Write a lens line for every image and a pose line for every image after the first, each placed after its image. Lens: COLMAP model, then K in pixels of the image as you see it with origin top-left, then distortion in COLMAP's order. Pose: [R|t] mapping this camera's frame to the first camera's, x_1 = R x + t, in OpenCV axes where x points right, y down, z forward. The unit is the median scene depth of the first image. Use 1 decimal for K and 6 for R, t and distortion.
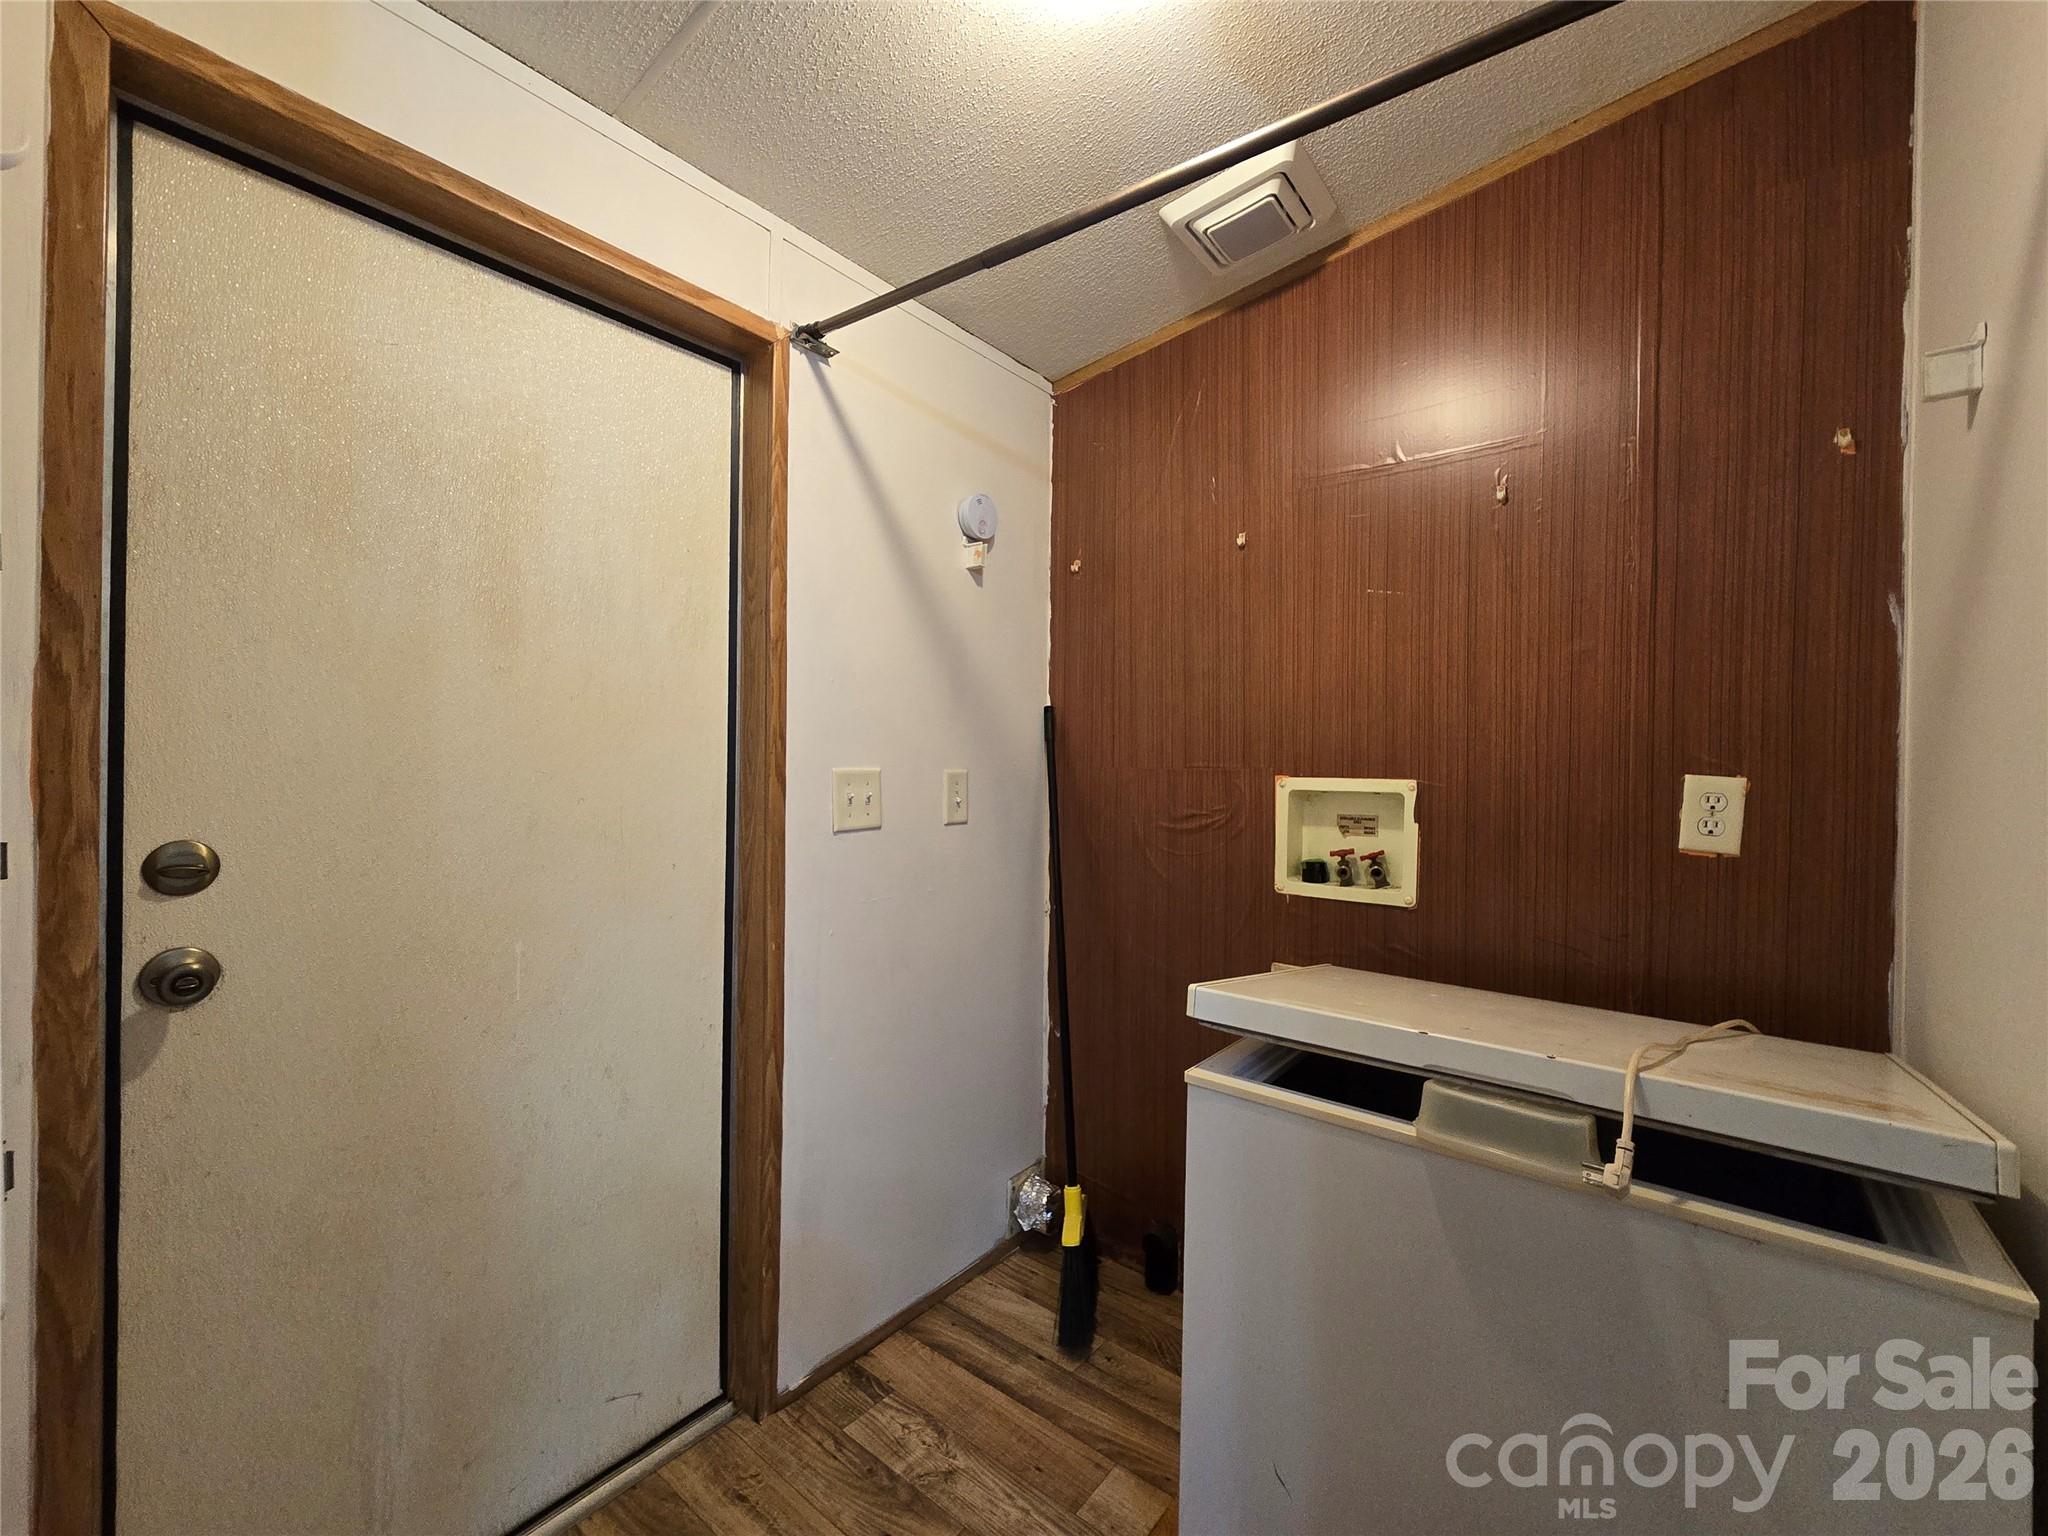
lens RADIAL K [[838.2, 0, 1031.5], [0, 838.2, 768.4], [0, 0, 1]] dist [0.000841, 0.000178]
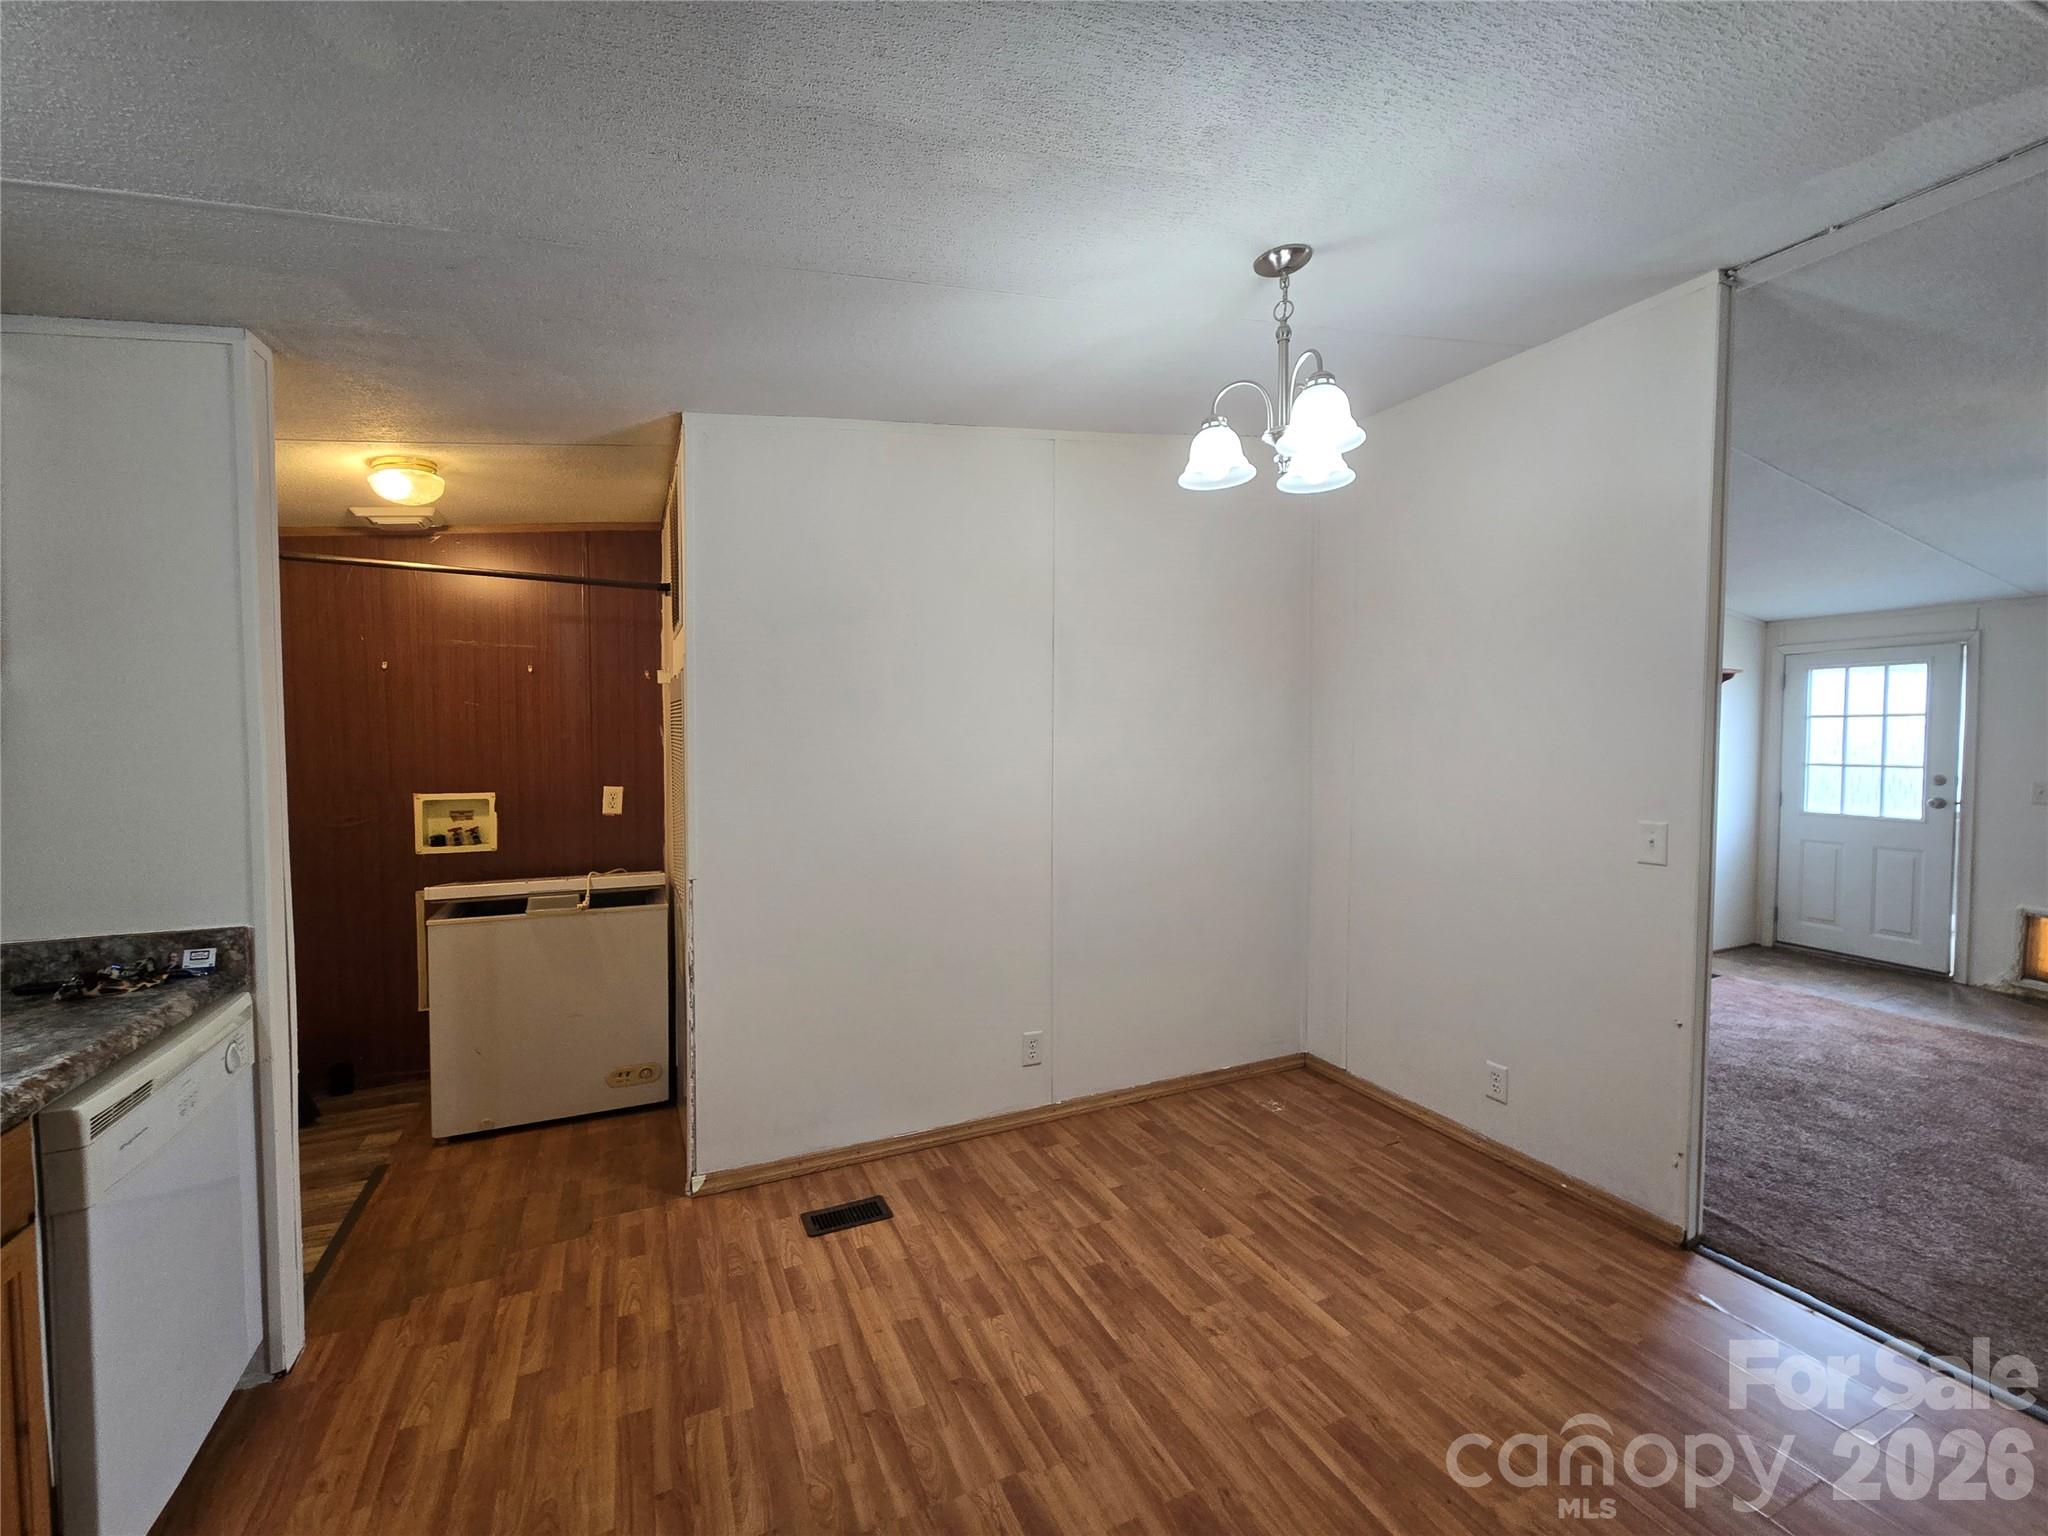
lens RADIAL K [[838.2, 0, 1031.5], [0, 838.2, 768.4], [0, 0, 1]] dist [0.000841, 0.000178]
pose [[0.446472, -0.050347, 0.893380, -0.818914], [0.002169, 0.998474, 0.055186, -0.157860], [-0.894795, -0.022701, 0.445900, -1.157787]]
